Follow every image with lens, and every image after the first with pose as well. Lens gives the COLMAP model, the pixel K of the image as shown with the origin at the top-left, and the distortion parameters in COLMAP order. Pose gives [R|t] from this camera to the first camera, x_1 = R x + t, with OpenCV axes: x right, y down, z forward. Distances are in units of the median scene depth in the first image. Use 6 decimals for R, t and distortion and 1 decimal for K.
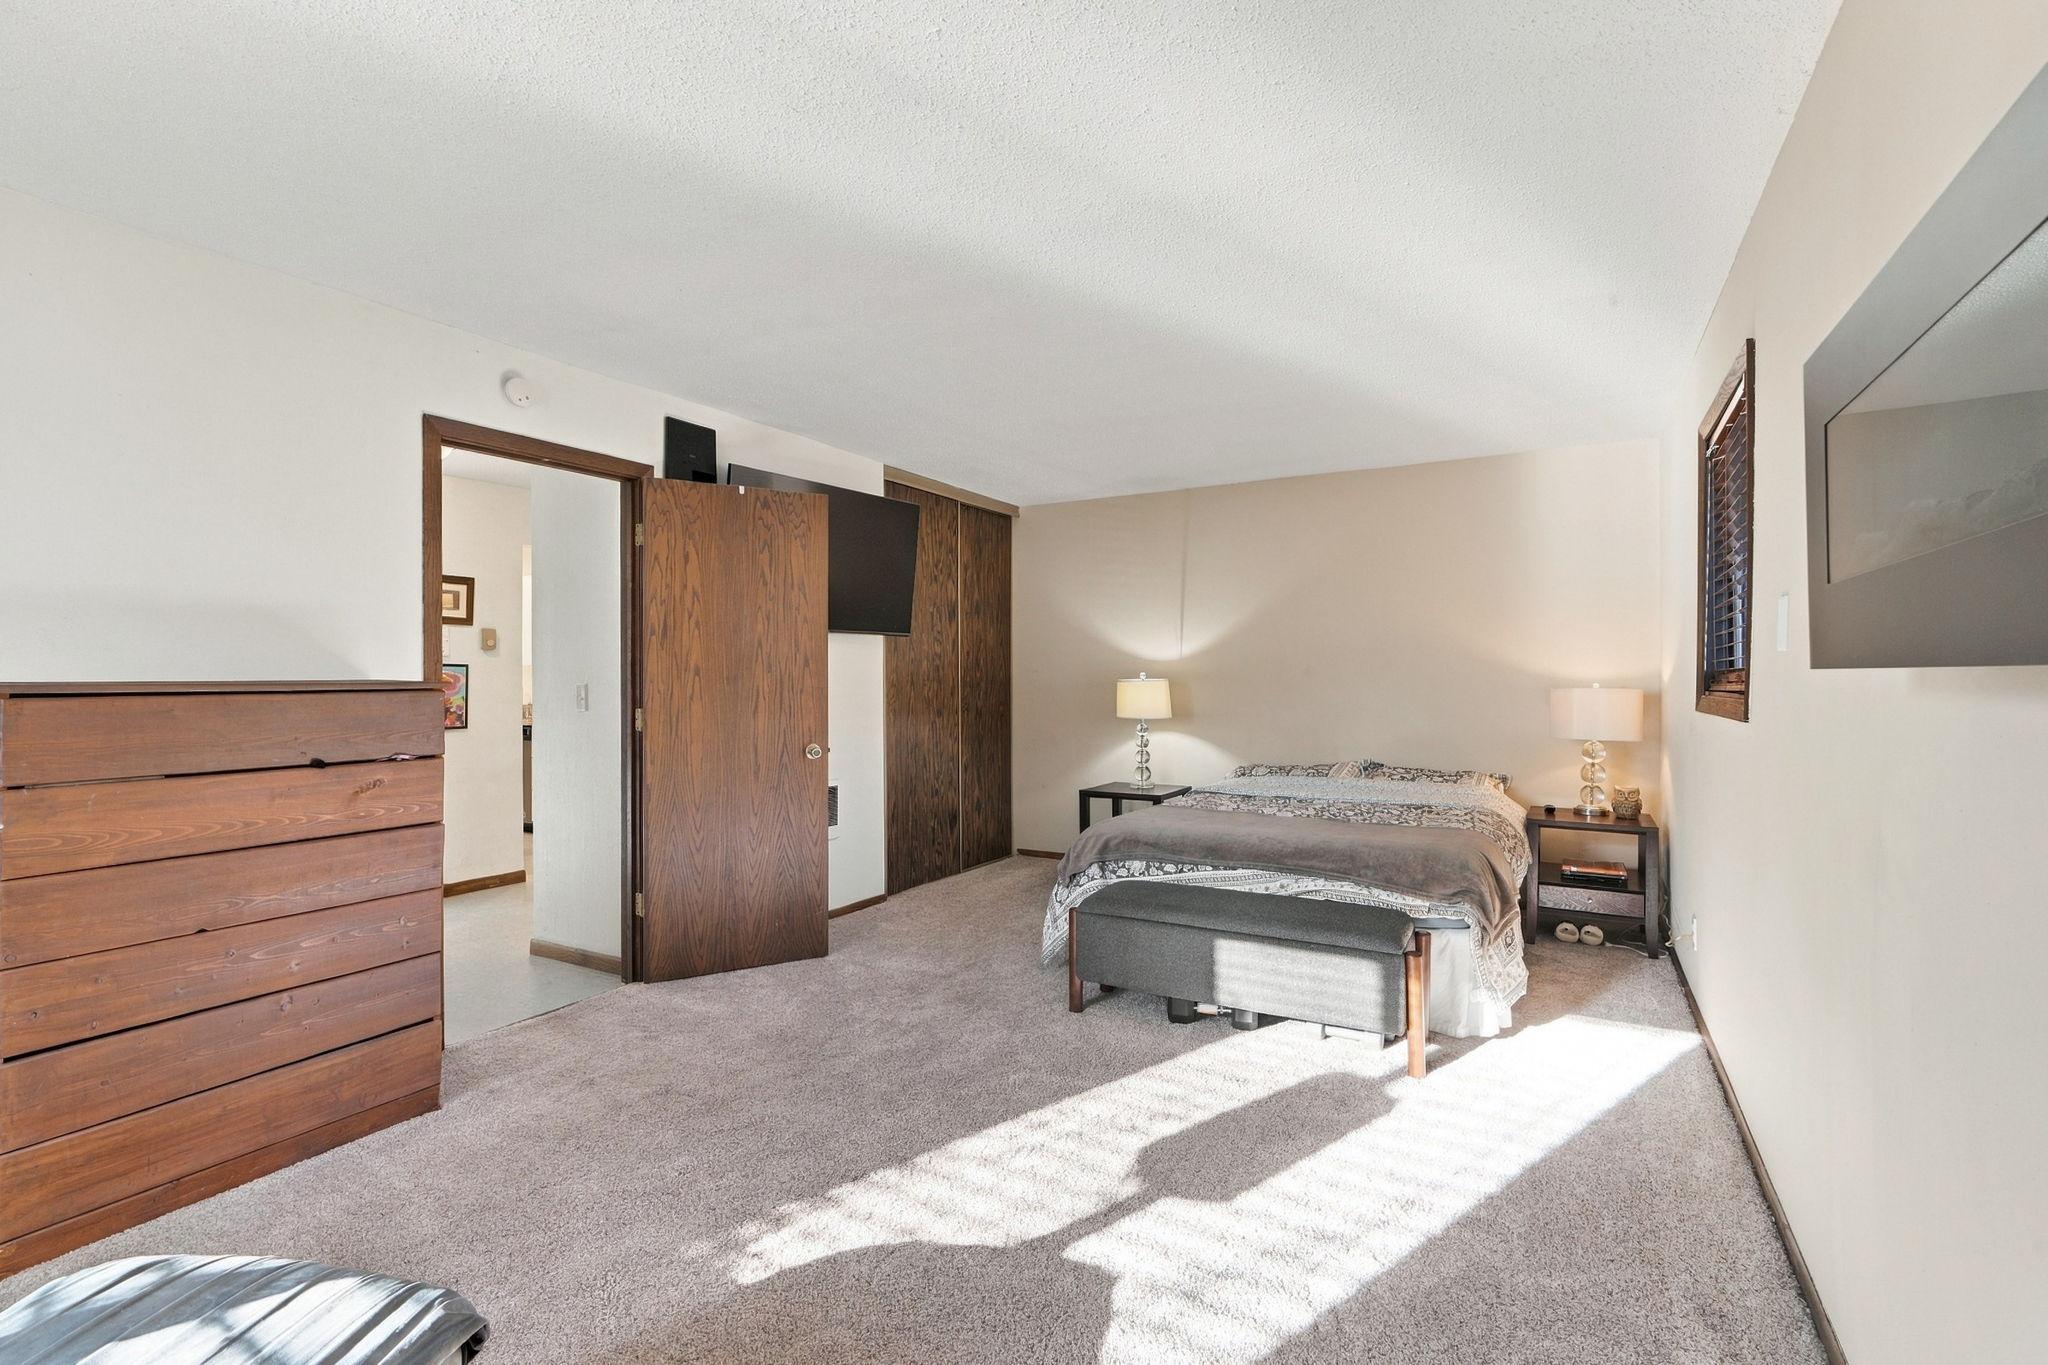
lens RADIAL K [[923.9, 0, 1015.8], [0, 923.9, 671.7], [0, 0, 1]] dist [-0.001348, 0.000280]
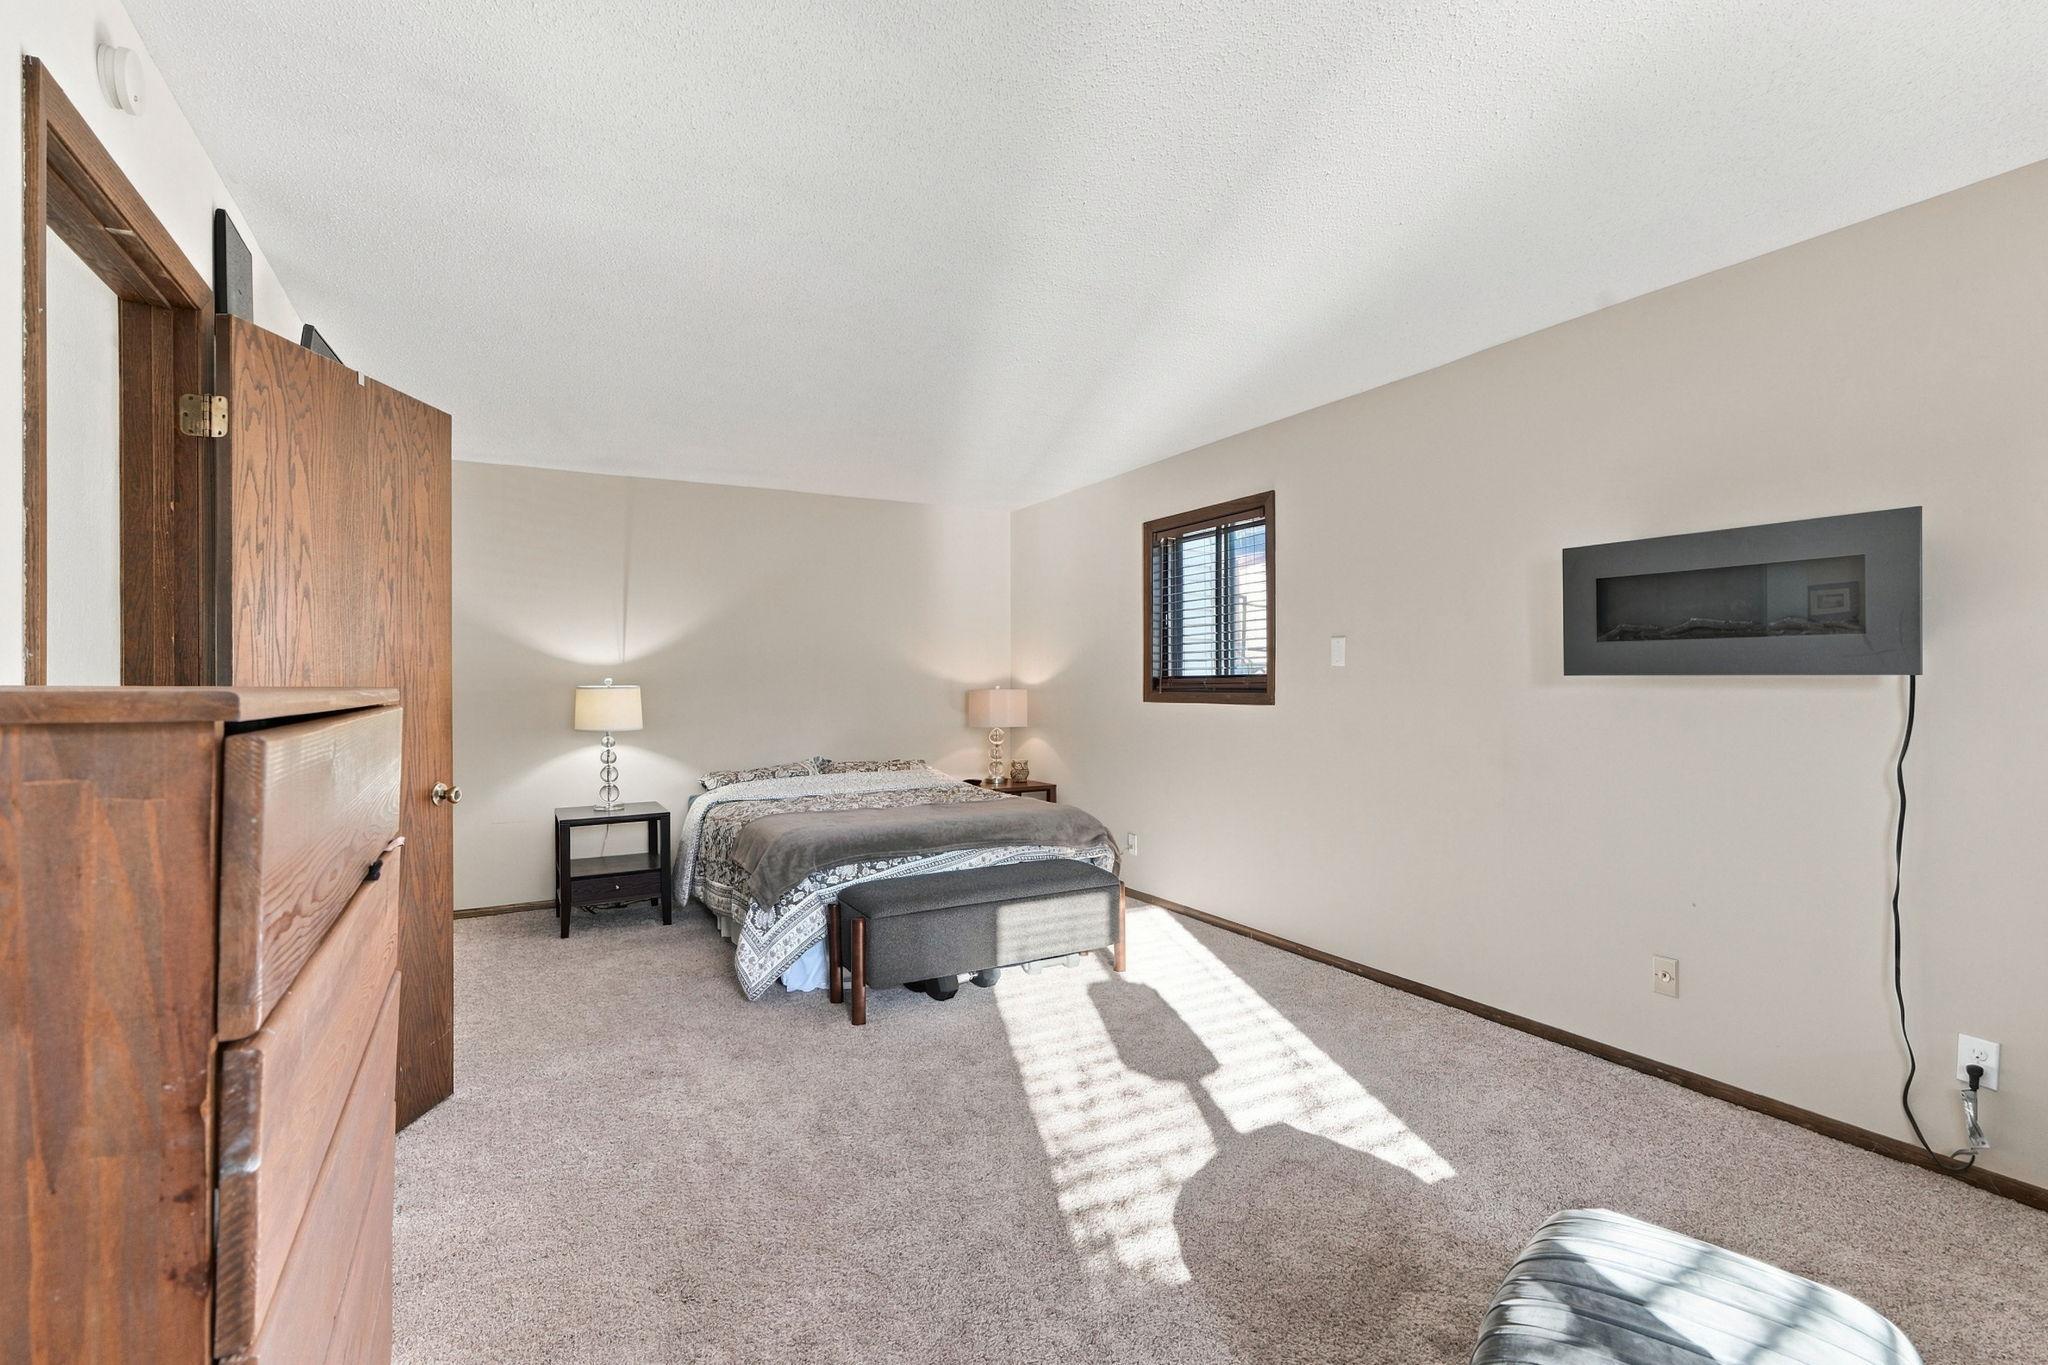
lens RADIAL K [[923.9, 0, 1019.6], [0, 923.9, 687.6], [0, 0, 1]] dist [-0.001348, 0.000280]
pose [[0.509279, -0.007593, 0.860568, -0.832033], [-0.000638, 0.999957, 0.009200, 0.002987], [-0.860601, -0.005235, 0.509252, 0.429357]]
